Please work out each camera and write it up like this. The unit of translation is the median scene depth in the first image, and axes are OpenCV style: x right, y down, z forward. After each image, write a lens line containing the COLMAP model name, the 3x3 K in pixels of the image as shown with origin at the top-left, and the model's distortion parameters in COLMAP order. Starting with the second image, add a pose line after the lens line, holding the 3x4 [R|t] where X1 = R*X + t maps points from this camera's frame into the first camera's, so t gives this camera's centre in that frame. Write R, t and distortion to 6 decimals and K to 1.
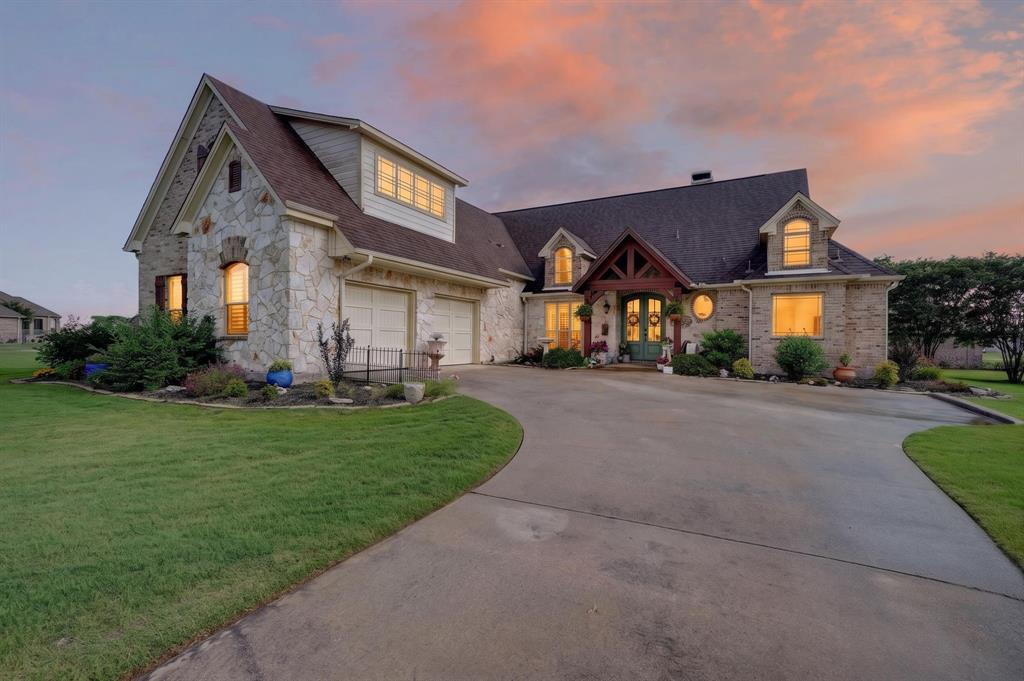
lens RADIAL K [[467.9, 0, 514.7], [0, 467.9, 337.6], [0, 0, 1]] dist [0.001781, -0.000001]
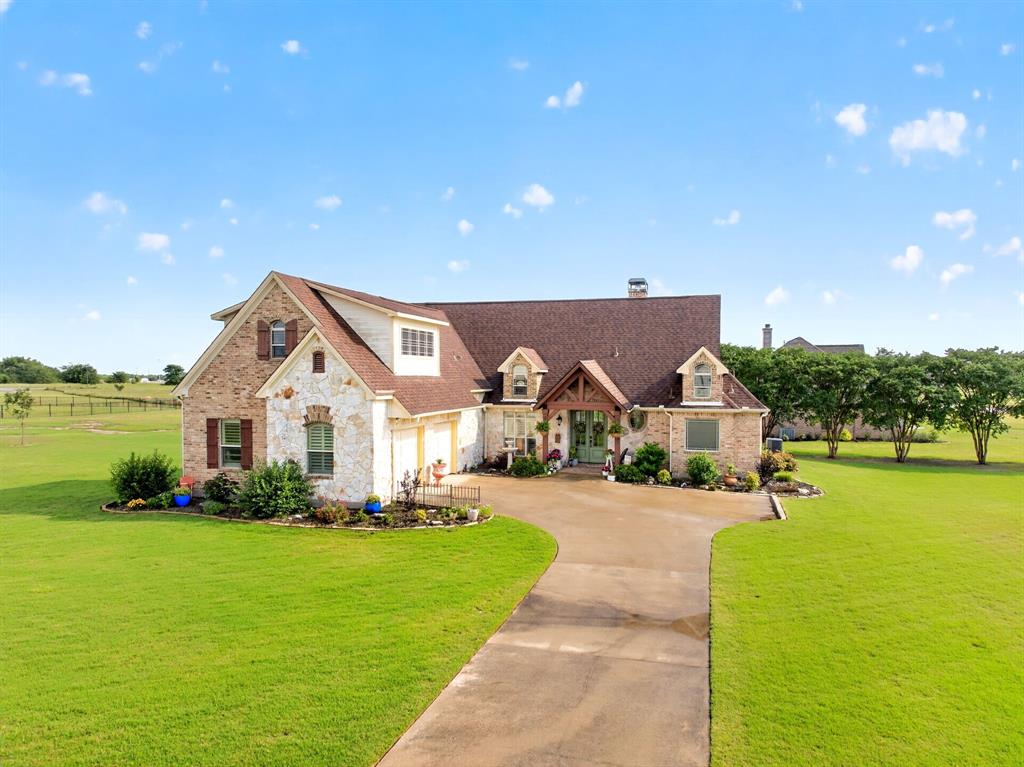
lens RADIAL K [[745.8, 0, 512.4], [0, 745.8, 385.4], [0, 0, 1]] dist [0.005223, -0.000527]
pose [[0.978646, -0.010092, 0.205306, -0.369729], [0.003874, 0.999522, 0.030665, -0.256312], [-0.205517, -0.029215, 0.978217, -0.978671]]
